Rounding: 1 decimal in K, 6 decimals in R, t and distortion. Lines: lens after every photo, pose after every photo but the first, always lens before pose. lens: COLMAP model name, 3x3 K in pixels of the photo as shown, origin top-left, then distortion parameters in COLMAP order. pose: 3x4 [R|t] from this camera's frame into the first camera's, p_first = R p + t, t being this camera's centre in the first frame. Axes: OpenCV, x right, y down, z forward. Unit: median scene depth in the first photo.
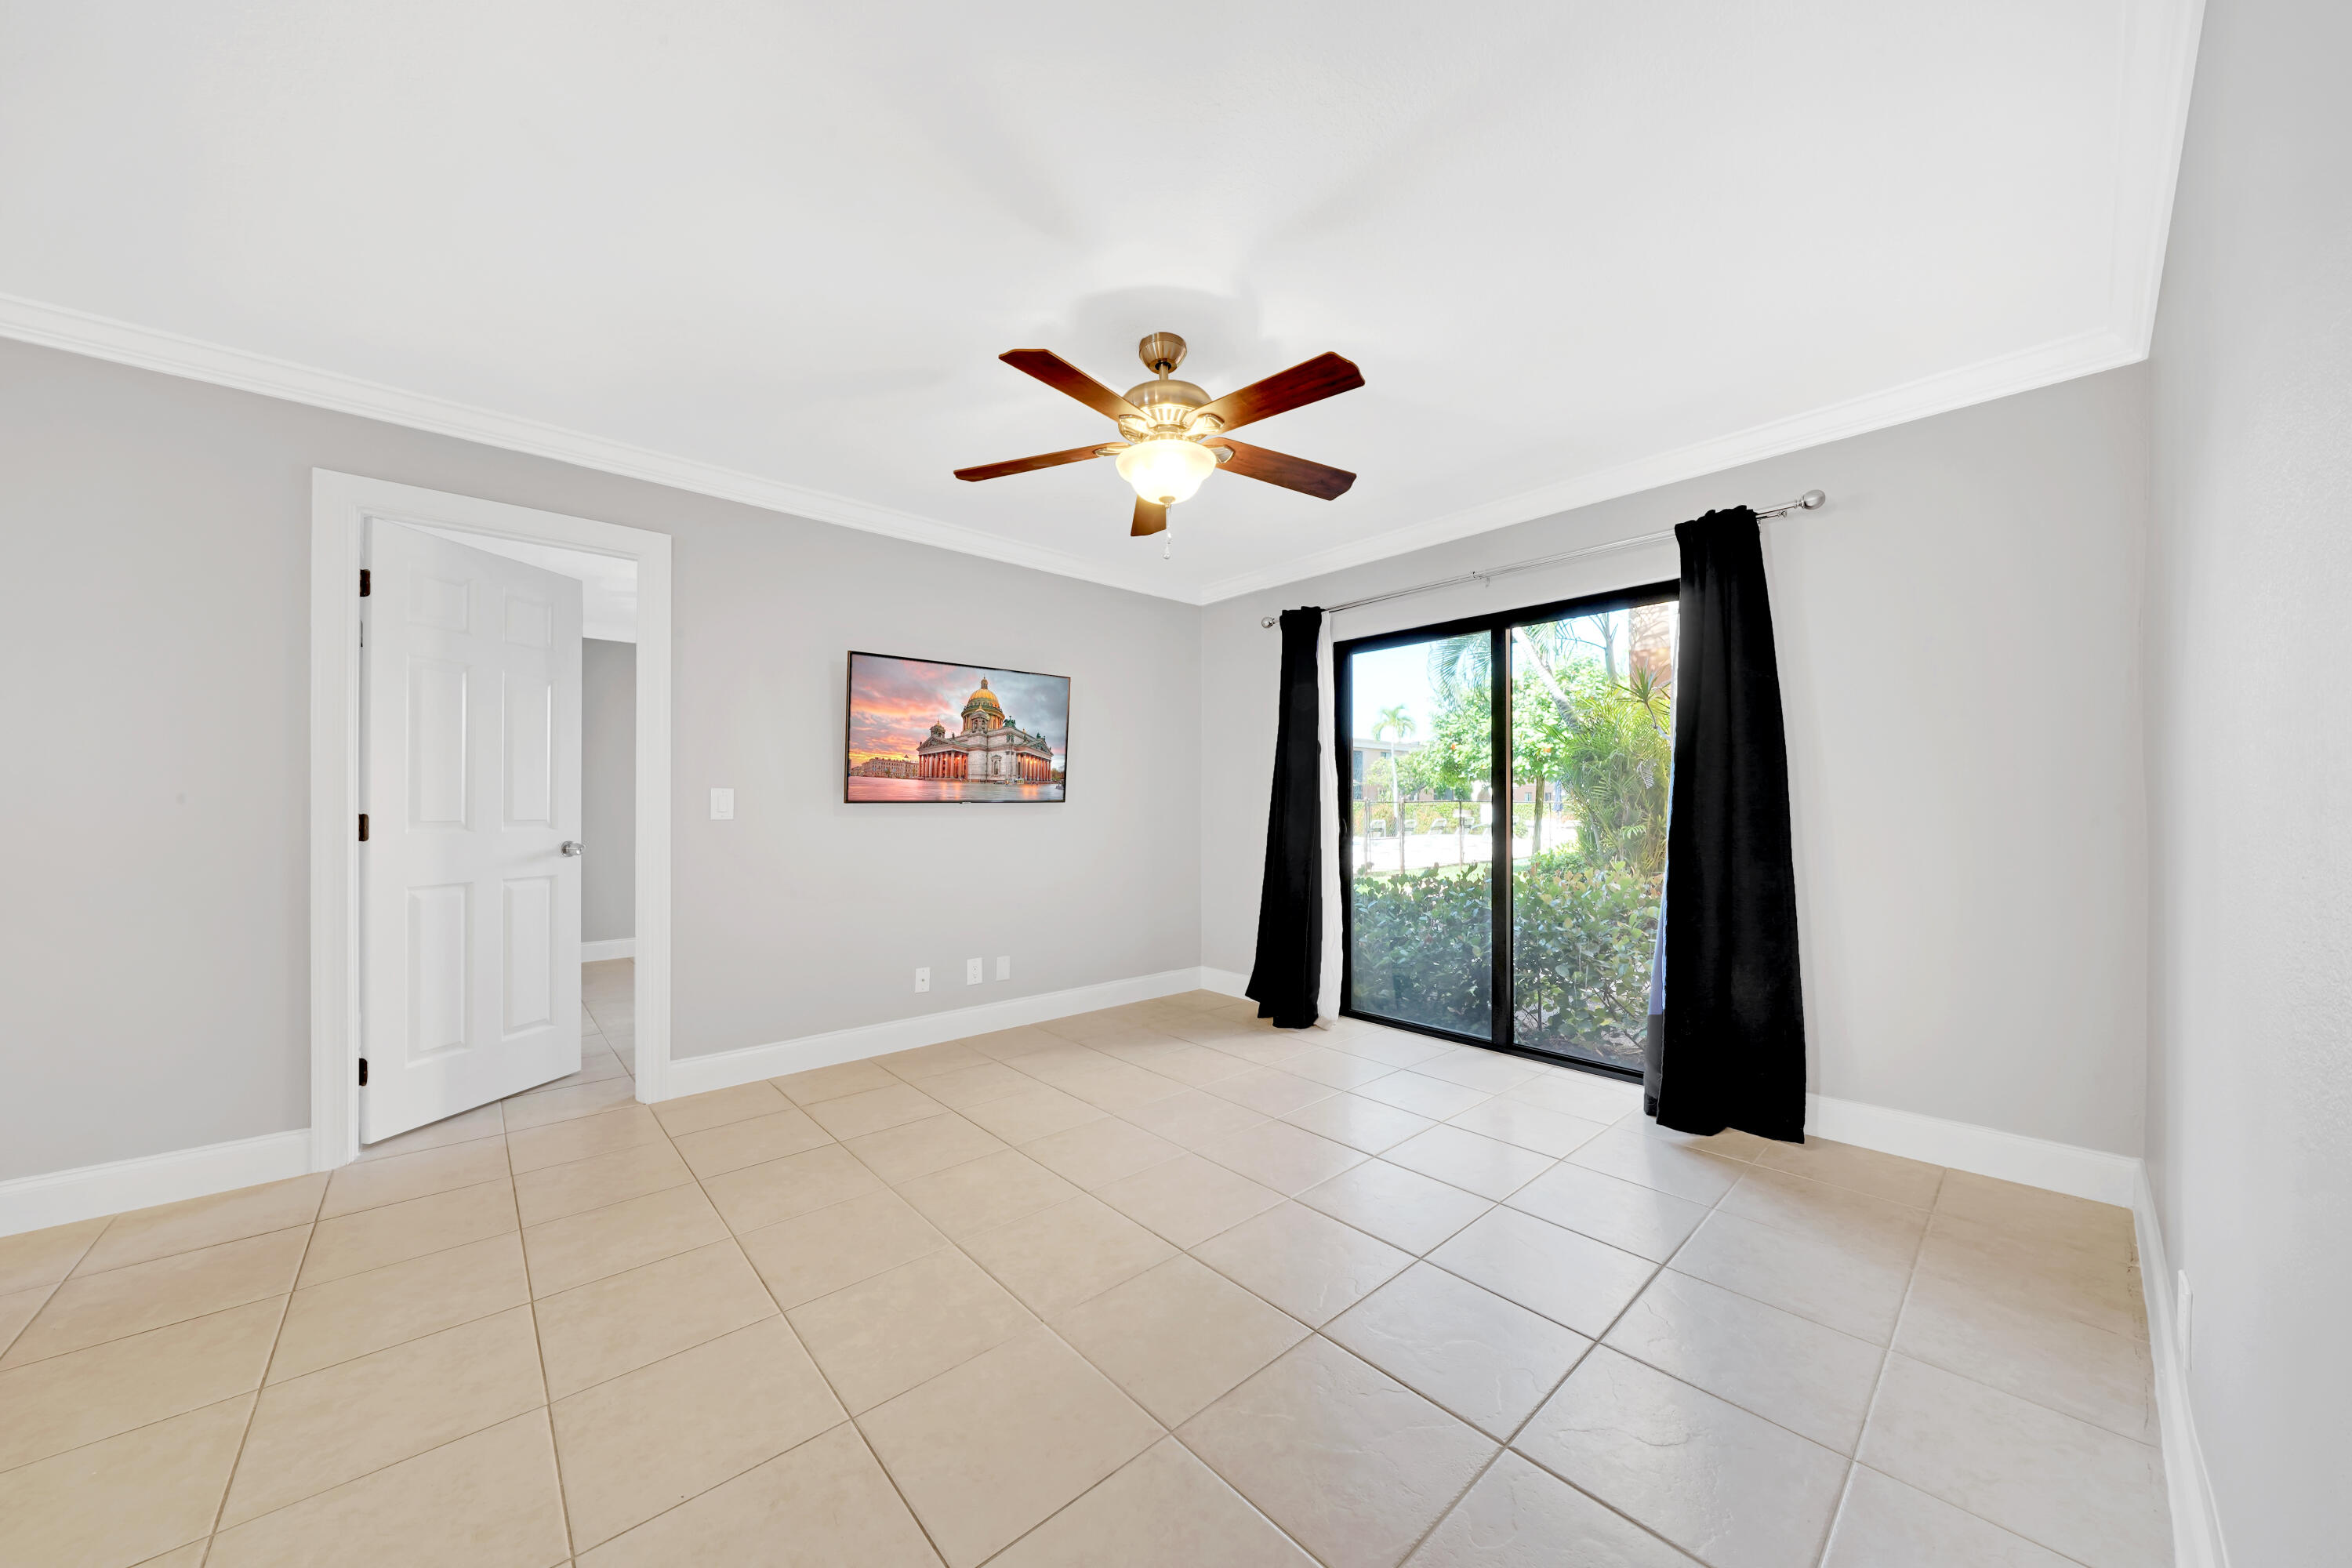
lens RADIAL K [[802.4, 0, 1176.0], [0, 802.4, 797.4], [0, 0, 1]] dist [-0.009288, 0.000302]
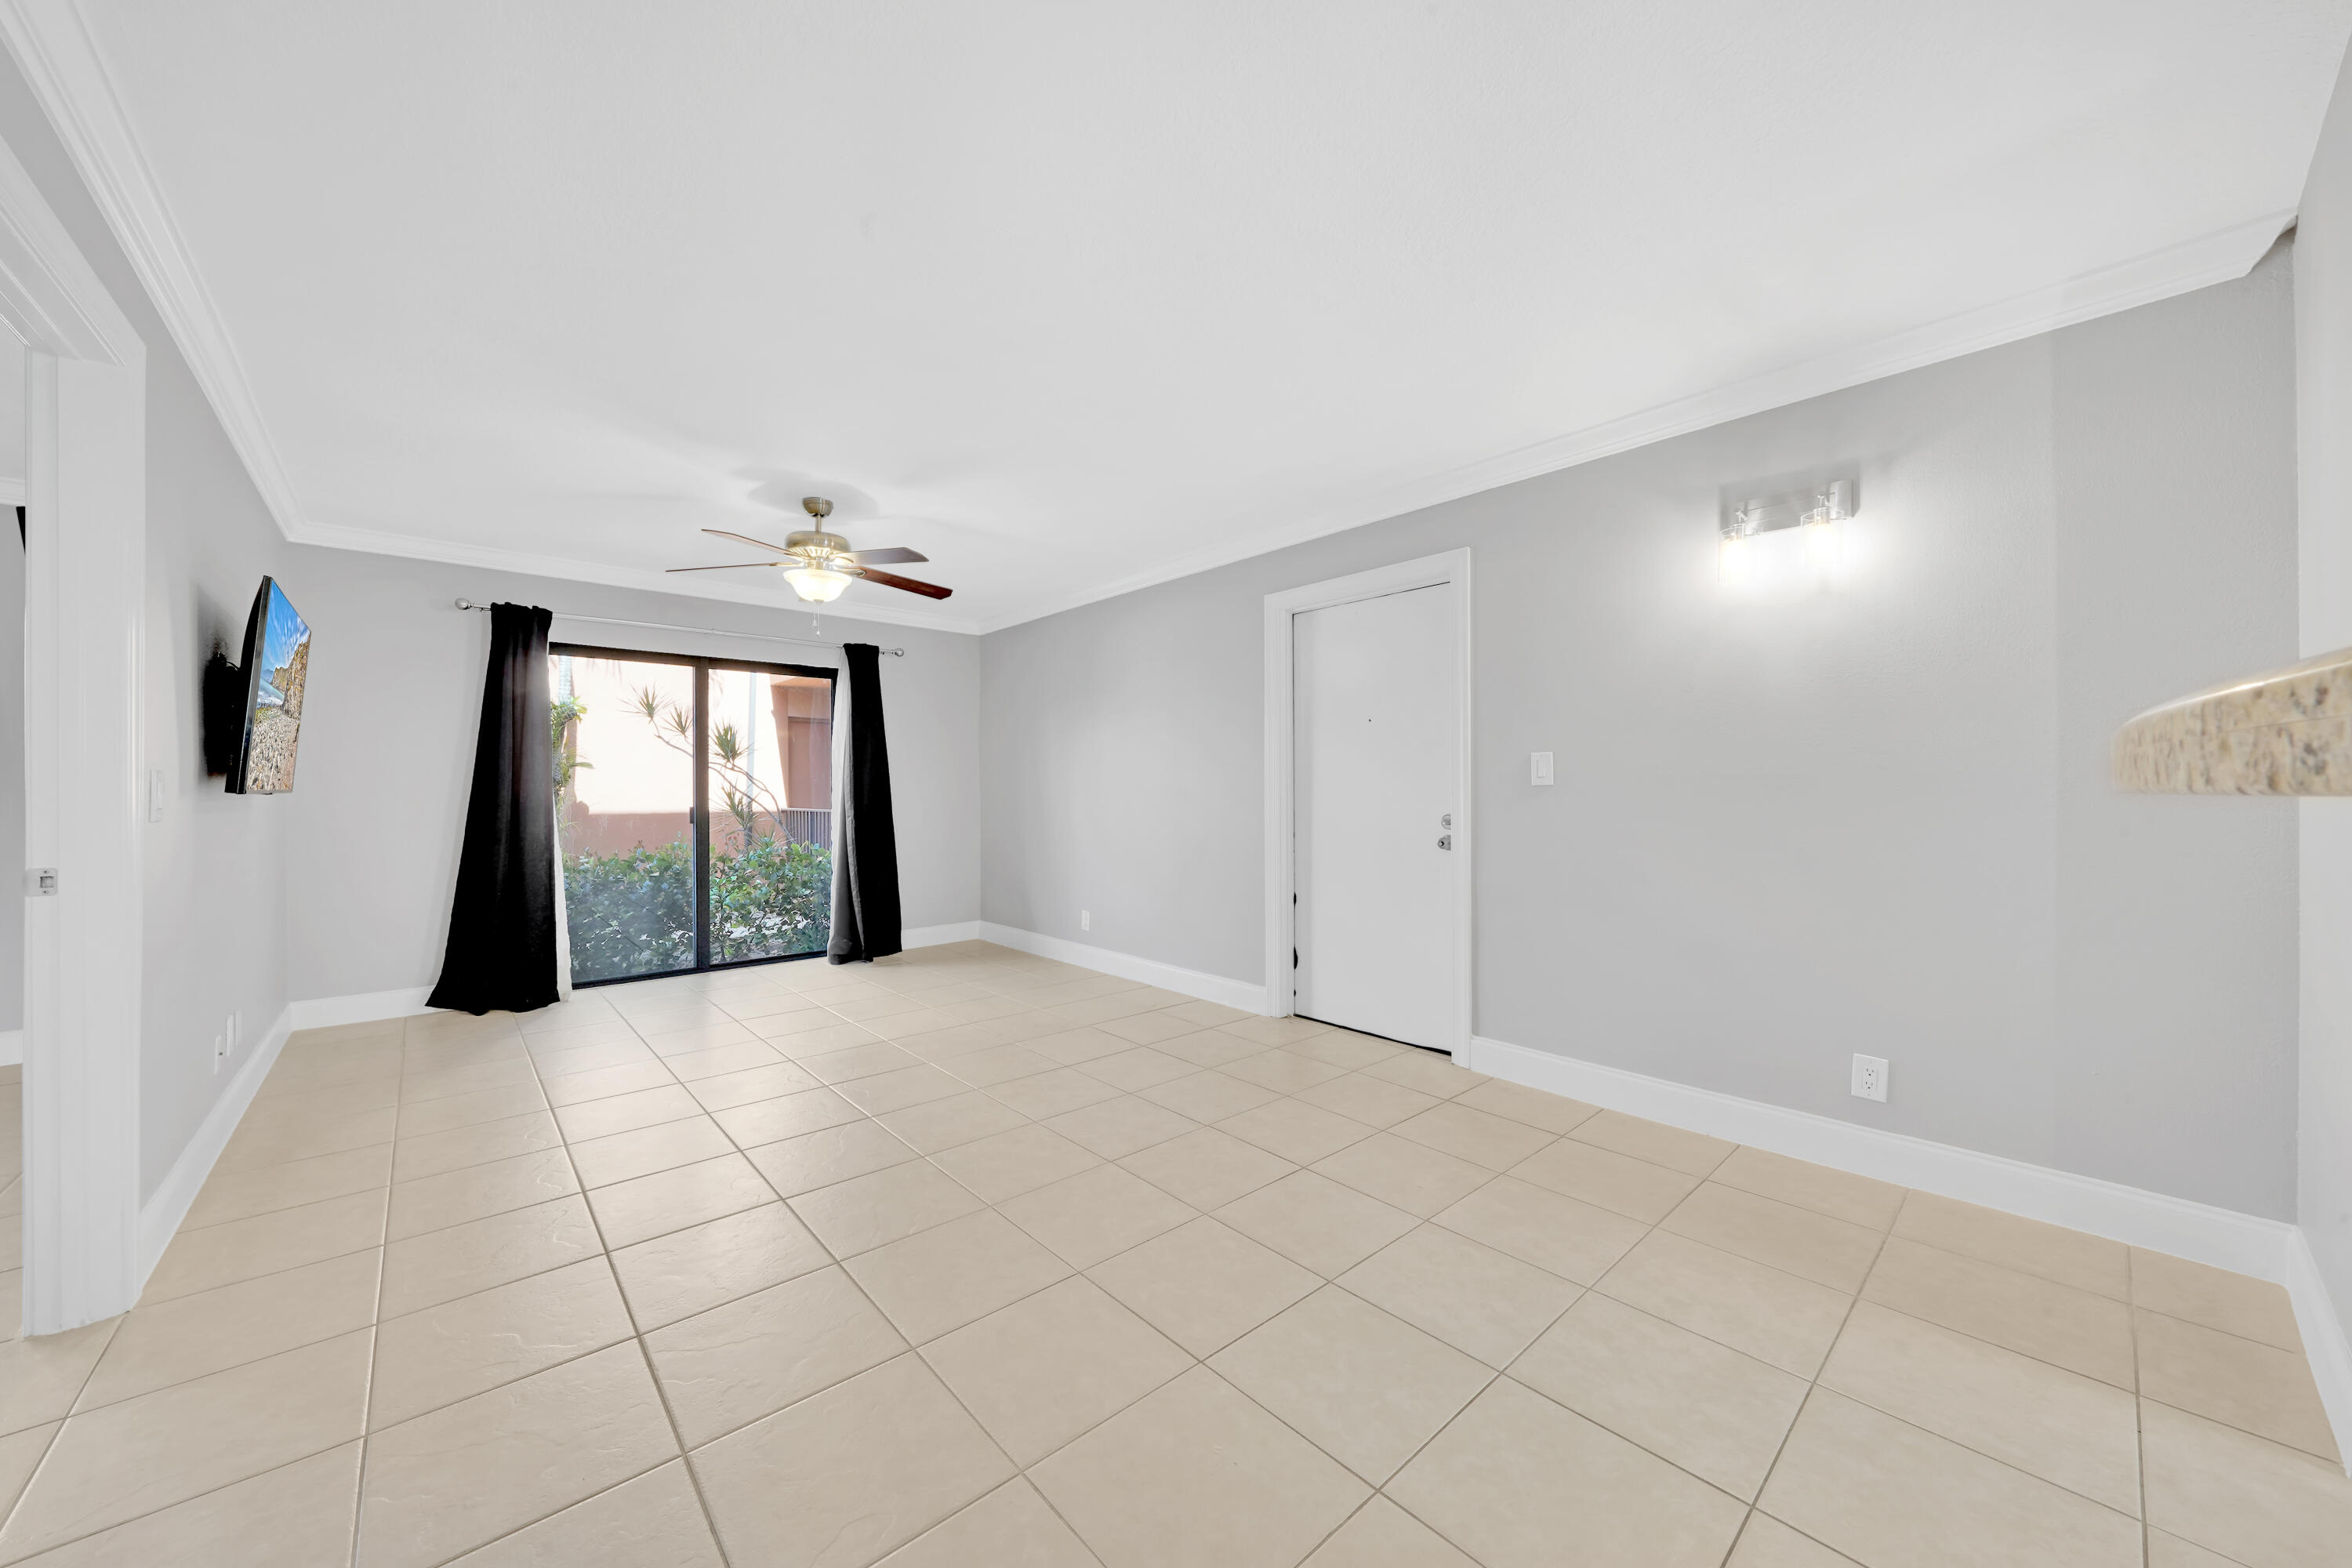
lens RADIAL K [[802.4, 0, 1142.0], [0, 802.4, 787.5], [0, 0, 1]] dist [-0.009288, 0.000302]
pose [[0.036003, -0.000008, 0.999352, -0.901367], [-0.013322, 0.999911, 0.000488, -0.013943], [-0.999263, -0.013331, 0.036000, 0.183595]]
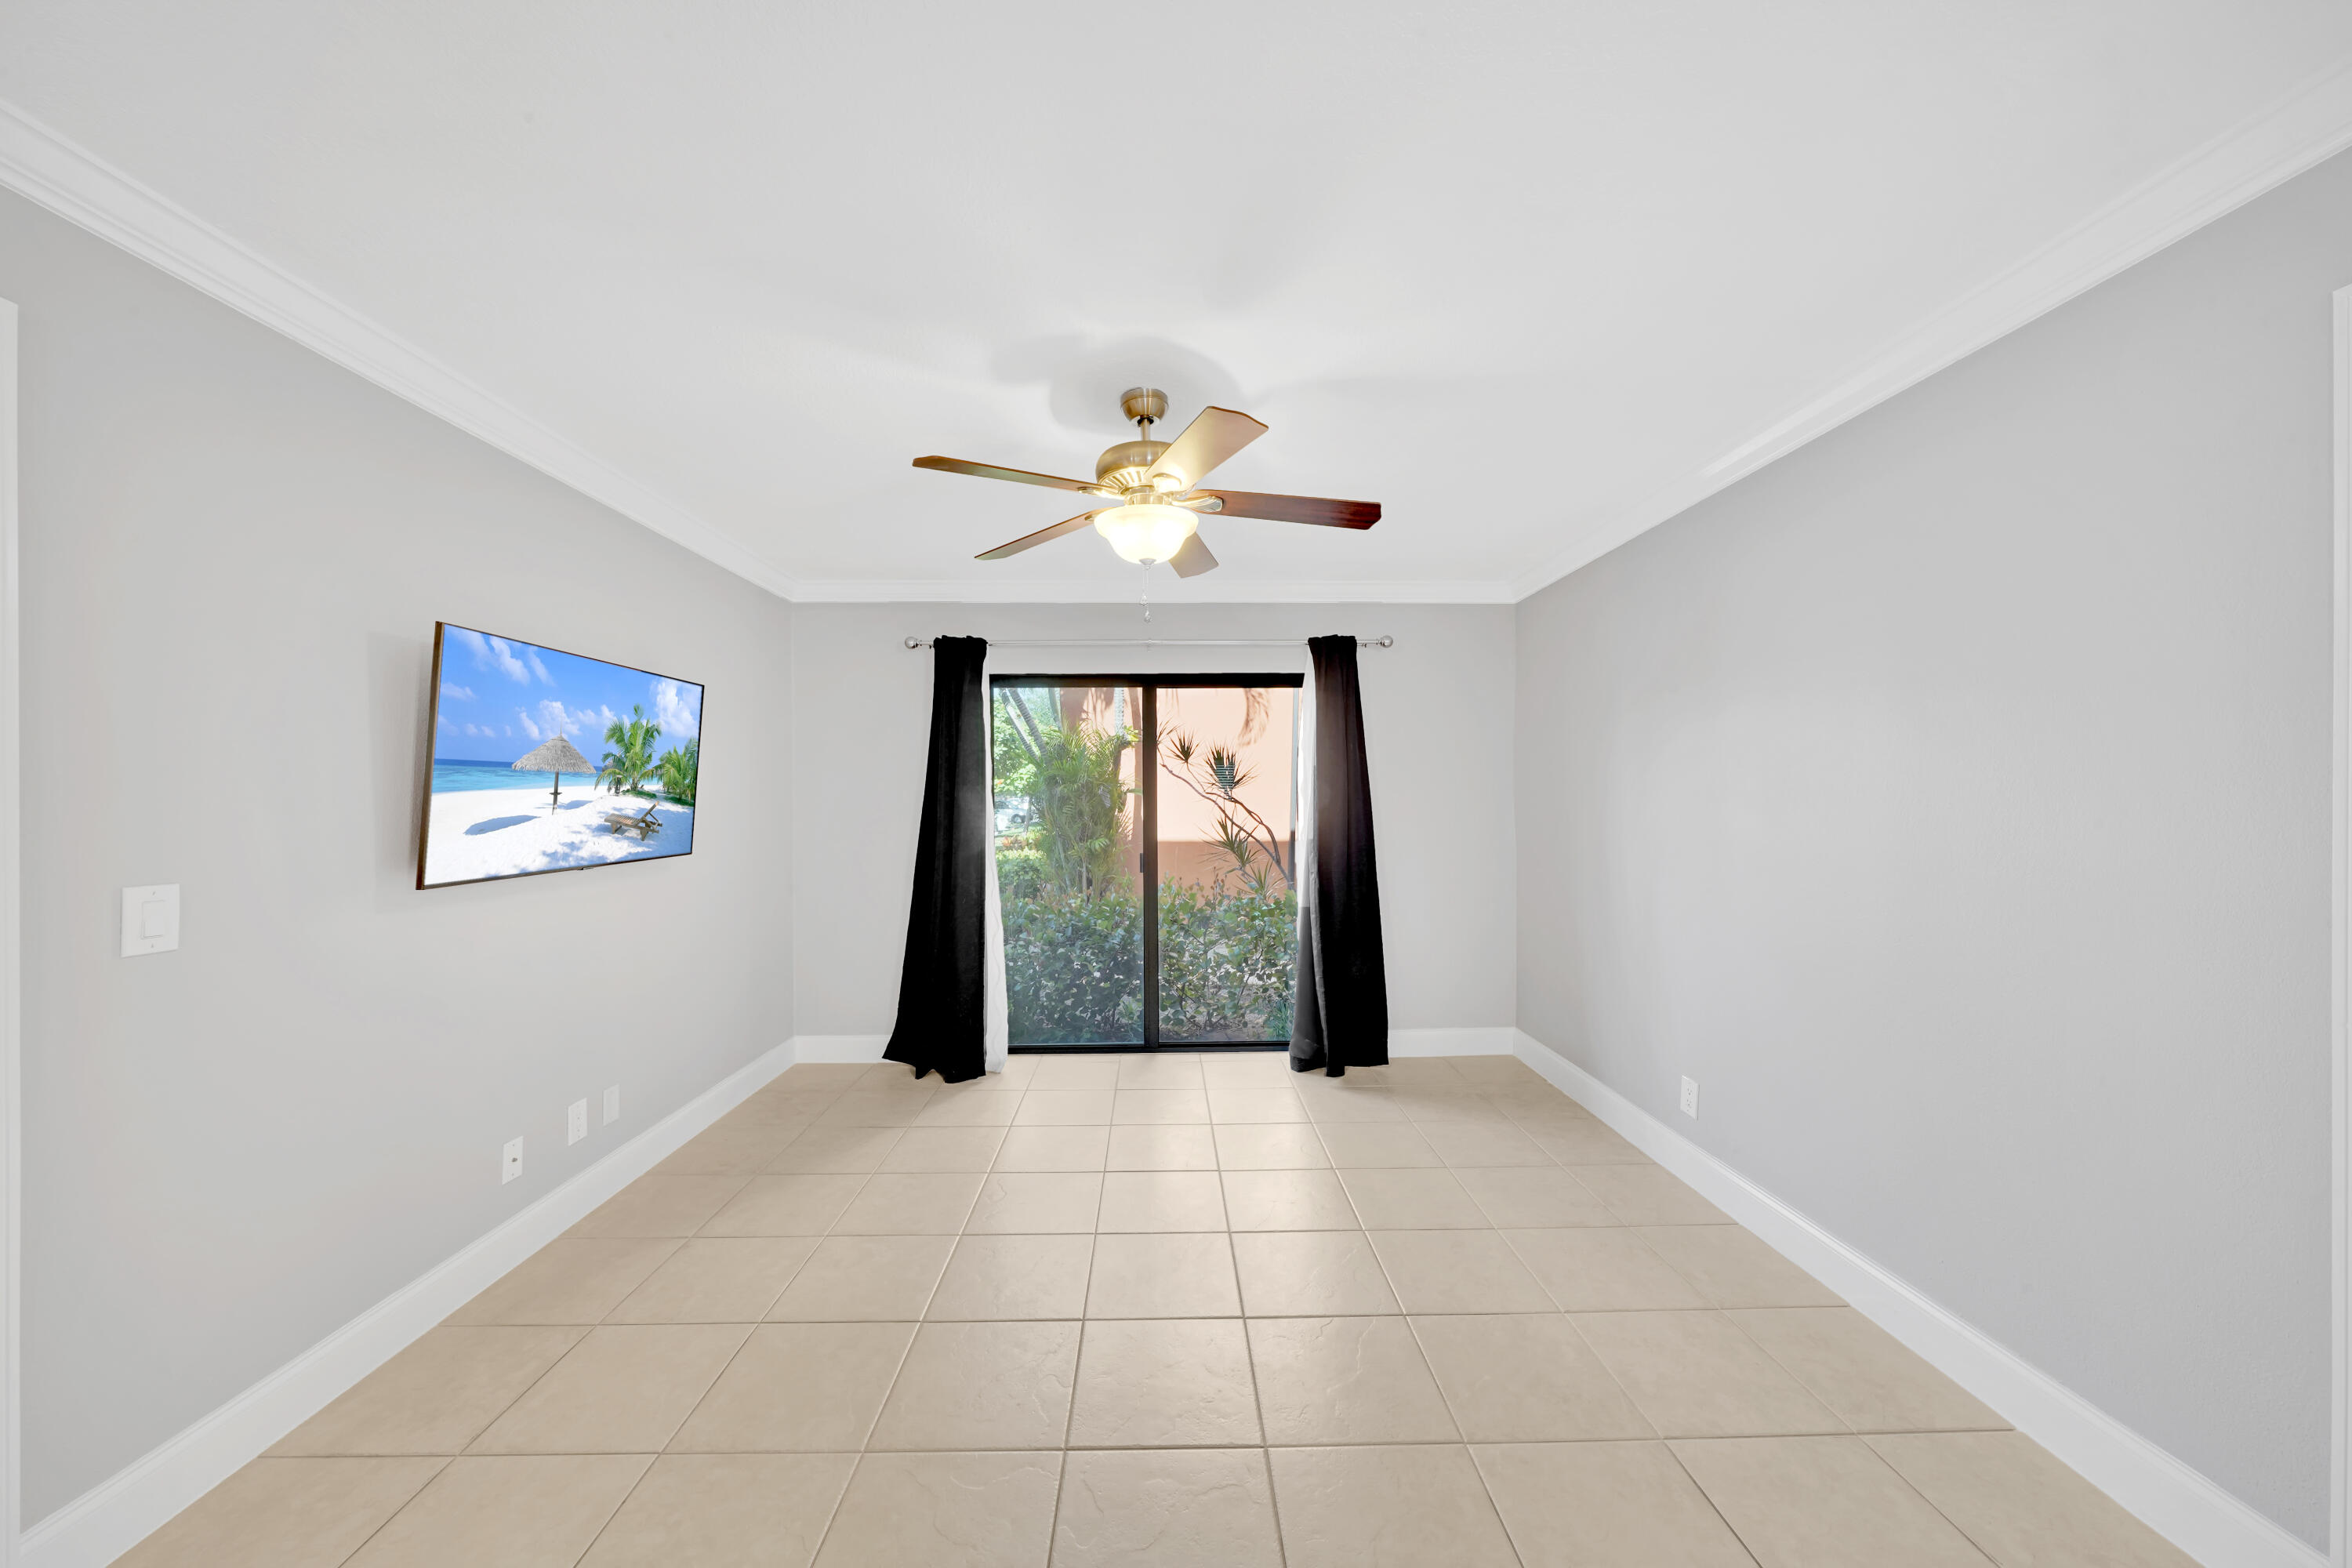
lens RADIAL K [[802.4, 0, 1171.3], [0, 802.4, 793.4], [0, 0, 1]] dist [-0.009288, 0.000302]
pose [[0.656506, 0.001778, 0.754319, -0.427598], [-0.002990, 0.999996, 0.000245, -0.054654], [-0.754315, -0.002416, 0.656508, 0.203635]]
